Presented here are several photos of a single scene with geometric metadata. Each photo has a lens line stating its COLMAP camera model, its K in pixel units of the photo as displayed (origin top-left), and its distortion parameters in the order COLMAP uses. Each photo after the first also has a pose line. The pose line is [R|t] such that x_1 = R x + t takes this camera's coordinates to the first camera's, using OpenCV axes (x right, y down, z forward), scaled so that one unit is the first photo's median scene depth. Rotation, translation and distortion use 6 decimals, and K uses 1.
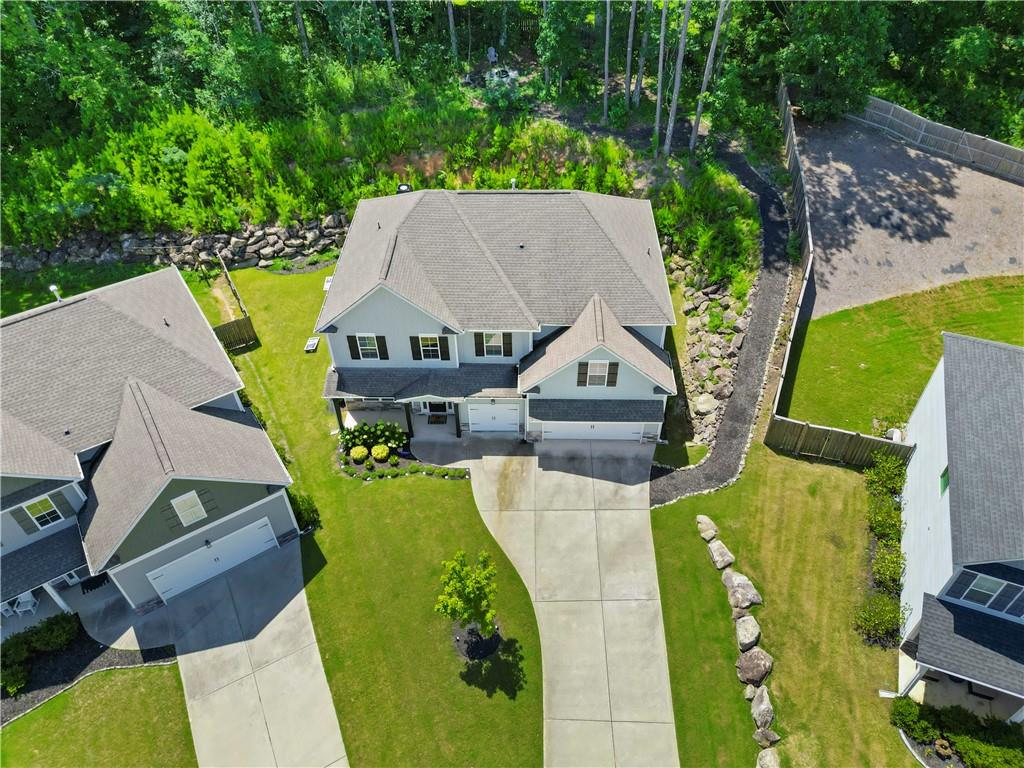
lens RADIAL K [[718.9, 0, 512.3], [0, 718.9, 377.8], [0, 0, 1]] dist [0.025728, -0.004992]
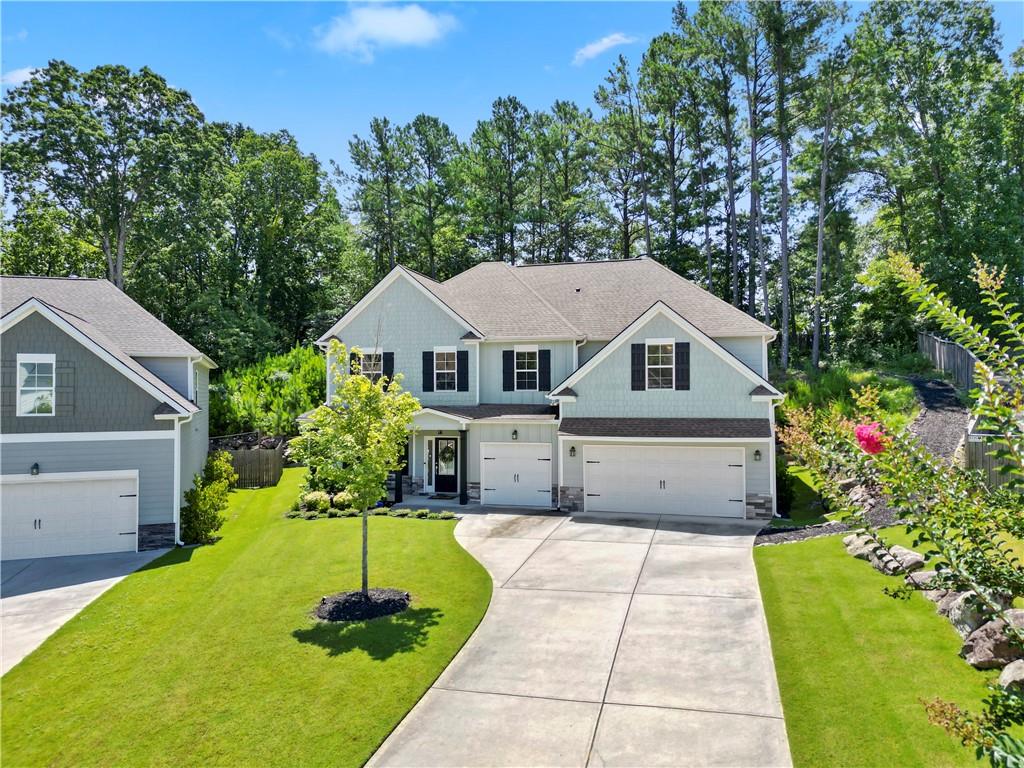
lens RADIAL K [[718.9, 0, 512.3], [0, 718.9, 377.8], [0, 0, 1]] dist [0.025728, -0.004992]
pose [[0.971537, 0.006096, -0.236808, 0.142848], [-0.169918, 0.714468, -0.678722, 0.492277], [0.165054, 0.699642, 0.695168, 0.498200]]
